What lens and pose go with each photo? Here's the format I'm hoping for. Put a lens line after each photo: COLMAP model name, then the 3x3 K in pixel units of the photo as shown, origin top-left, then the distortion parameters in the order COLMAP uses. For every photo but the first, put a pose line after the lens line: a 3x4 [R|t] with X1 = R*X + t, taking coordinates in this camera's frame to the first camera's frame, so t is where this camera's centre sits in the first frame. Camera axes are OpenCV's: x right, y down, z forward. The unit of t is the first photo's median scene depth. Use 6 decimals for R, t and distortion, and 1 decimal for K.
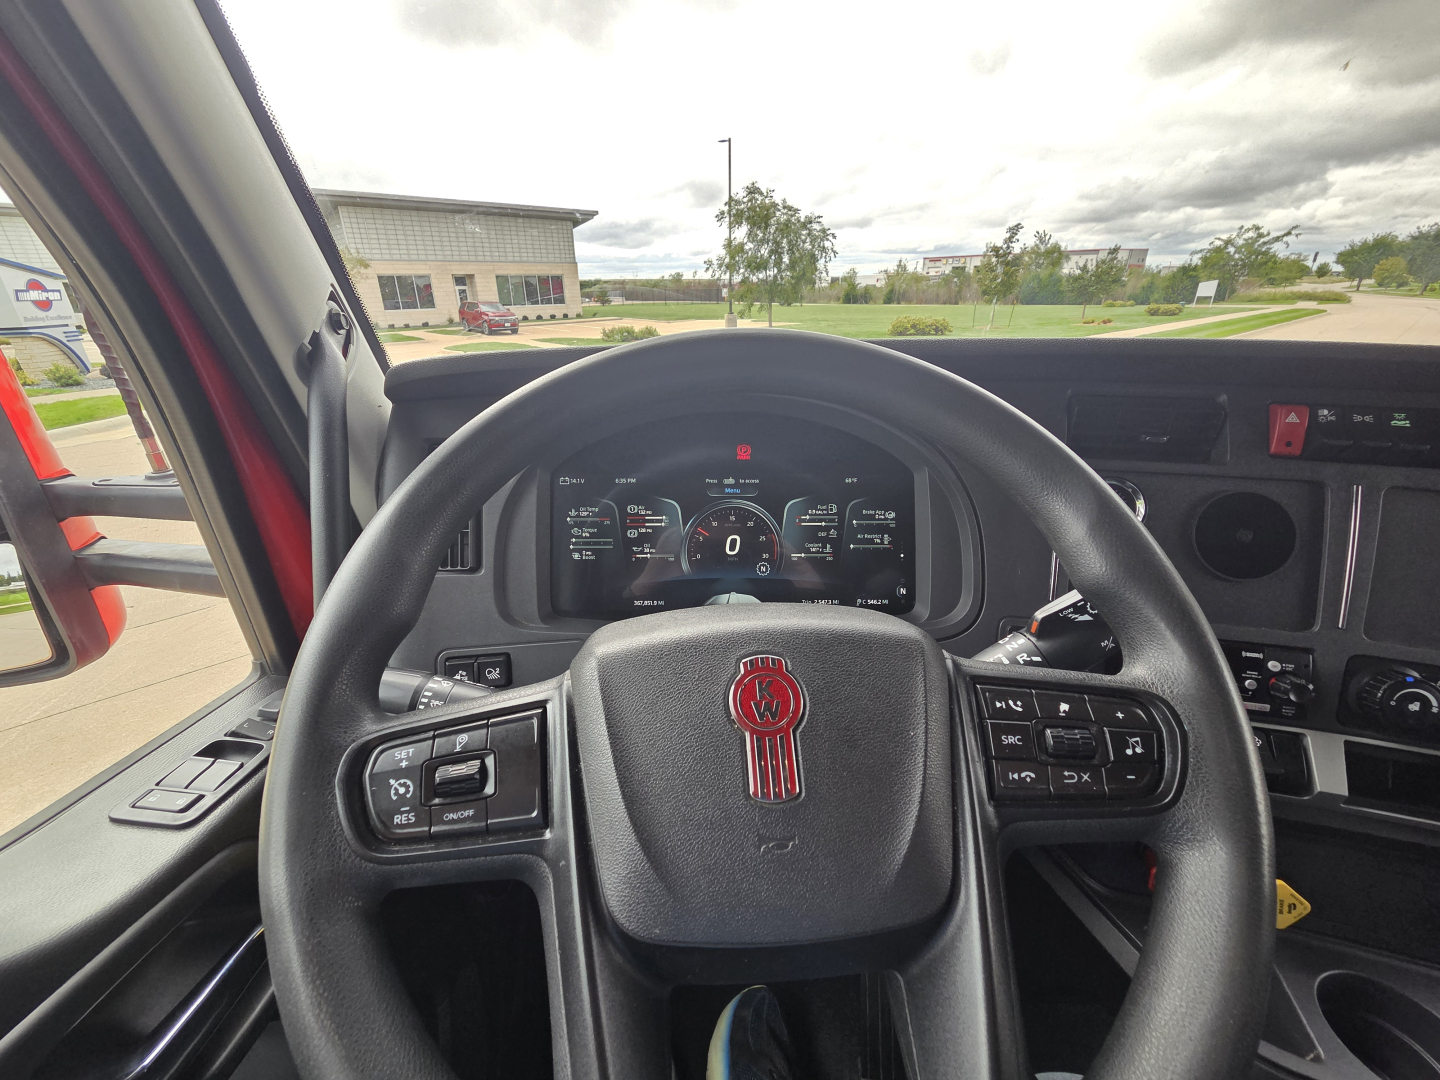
lens RADIAL K [[605.8, 0, 720.1], [0, 605.8, 533.4], [0, 0, 1]] dist [0.003084, 0.000258]
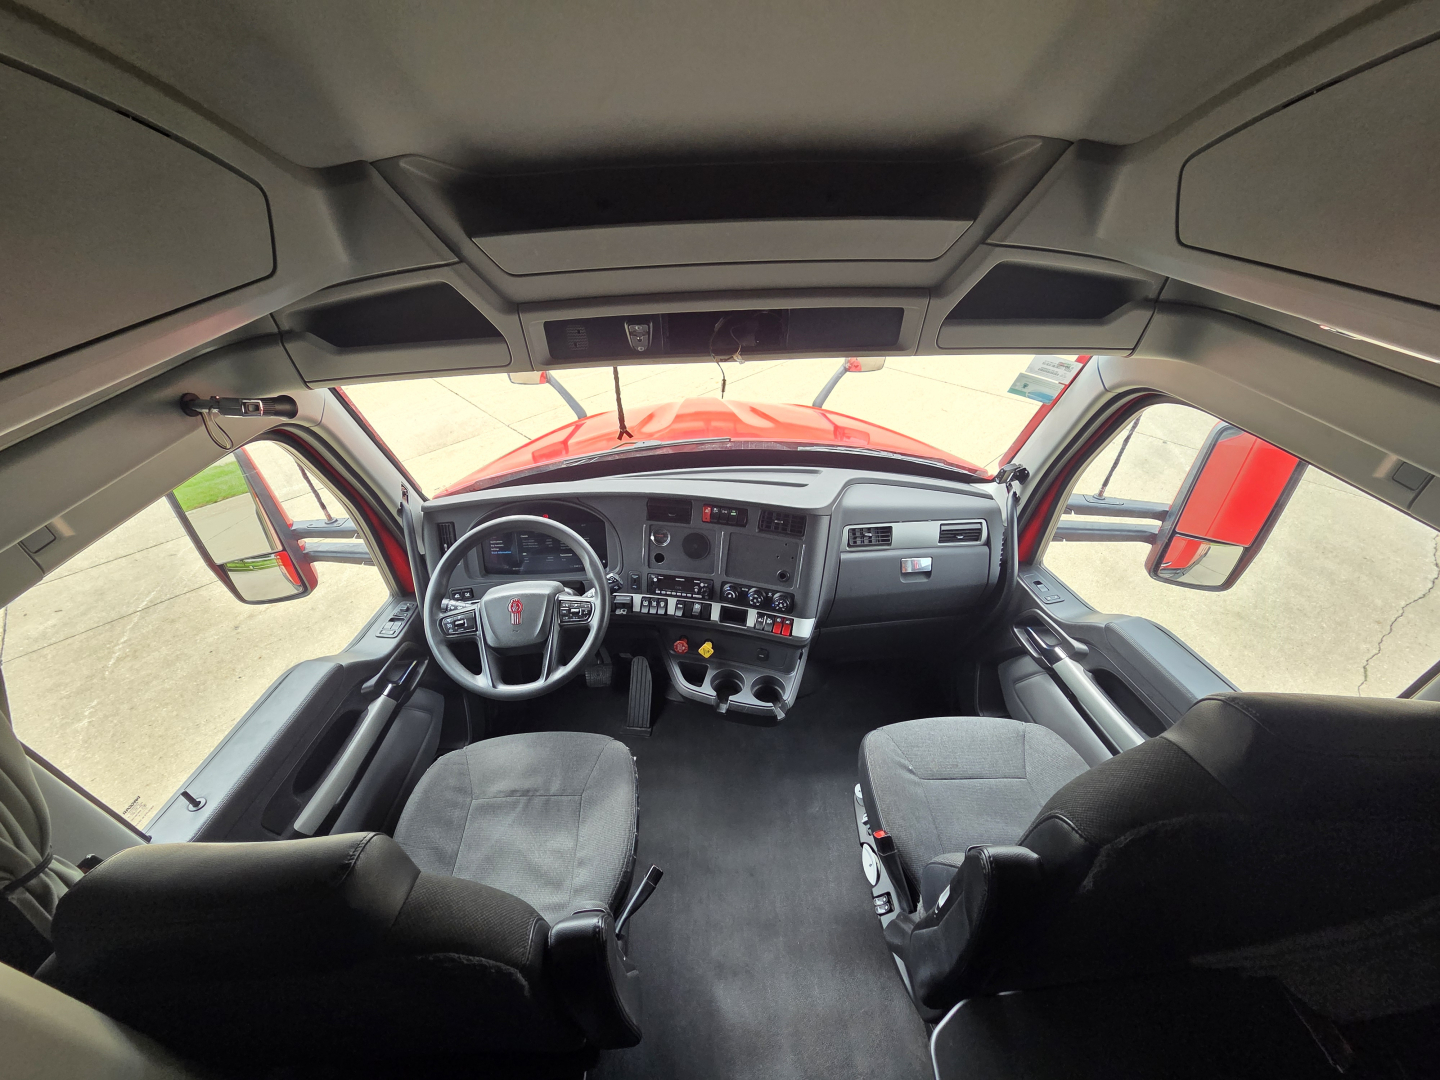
lens RADIAL K [[592.2, 0, 713.2], [0, 592.2, 535.7], [0, 0, 1]] dist [0.003304, -0.000017]
pose [[0.999256, -0.033982, 0.018255, 0.945673], [0.028863, 0.972615, 0.230622, -0.813001], [-0.025592, -0.229923, 0.972872, -2.160524]]
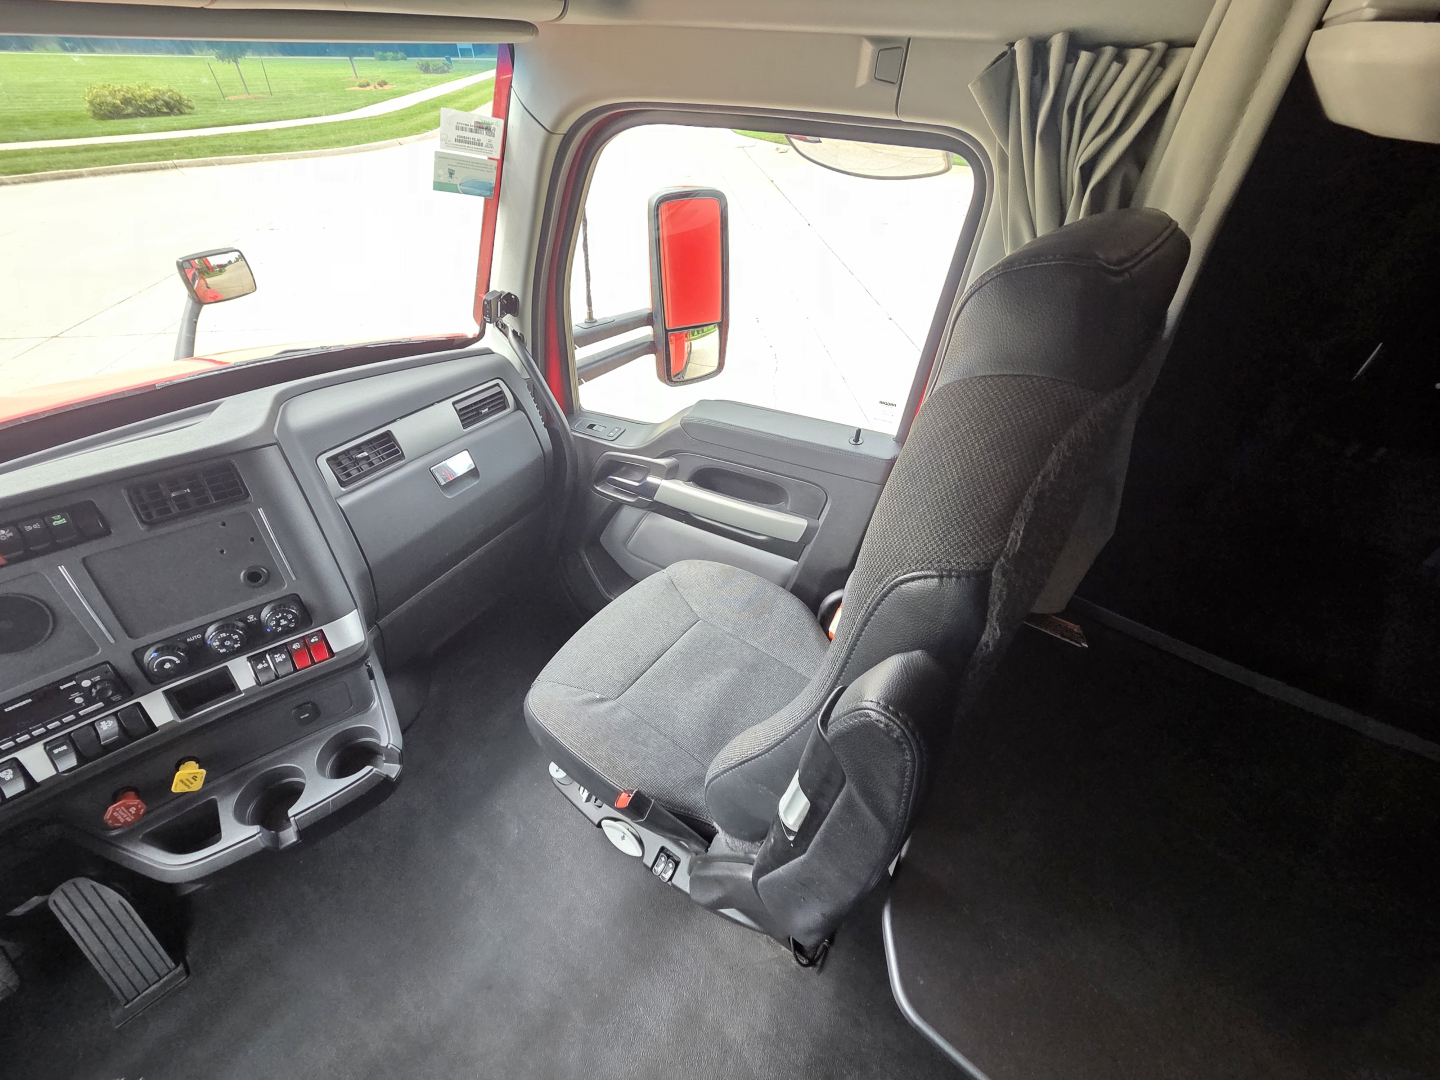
lens RADIAL K [[592.2, 0, 713.2], [0, 592.2, 535.7], [0, 0, 1]] dist [0.003304, -0.000017]
pose [[0.576429, -0.513159, 0.635923, 1.096434], [0.291044, 0.856118, 0.427032, -0.316223], [-0.763560, -0.061072, 0.642843, -1.302366]]
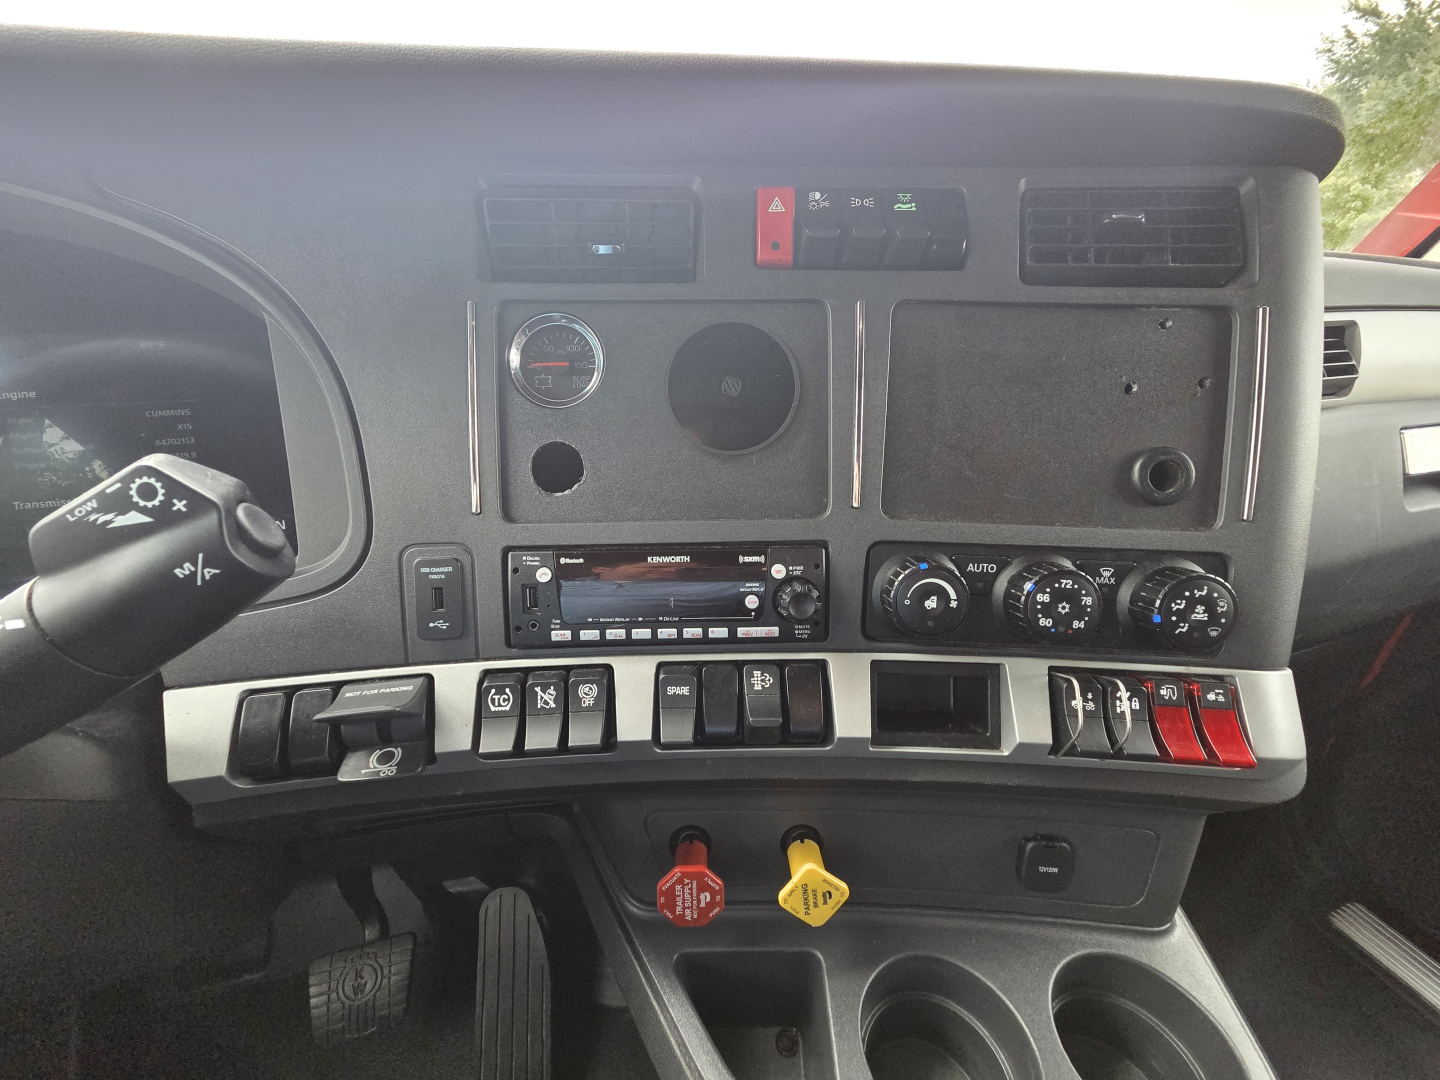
lens RADIAL K [[605.8, 0, 720.1], [0, 605.8, 533.4], [0, 0, 1]] dist [0.003084, 0.000258]
pose [[0.967174, -0.108670, 0.229706, 0.710094], [0.094720, 0.992973, 0.070941, 0.122994], [-0.235801, -0.046854, 0.970671, 0.353671]]
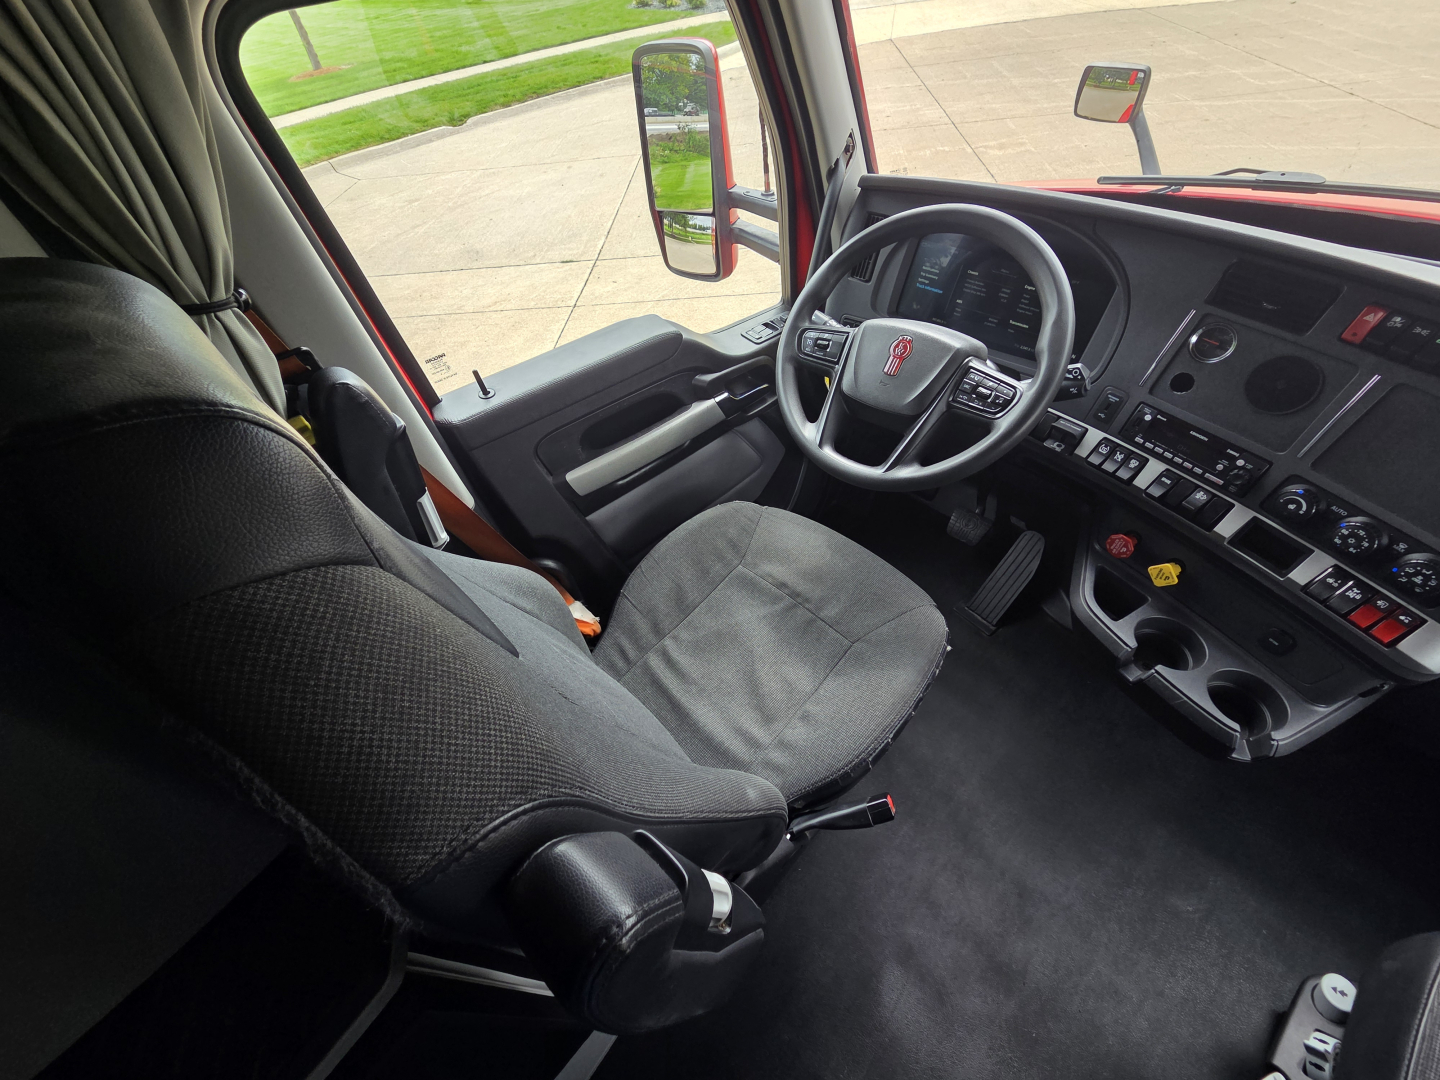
lens RADIAL K [[592.2, 0, 713.2], [0, 592.2, 535.7], [0, 0, 1]] dist [0.003304, -0.000017]
pose [[0.707442, 0.481818, -0.517085, 0.845880], [-0.179777, 0.830225, 0.527642, -0.231914], [0.683525, -0.280316, 0.673956, -1.230091]]
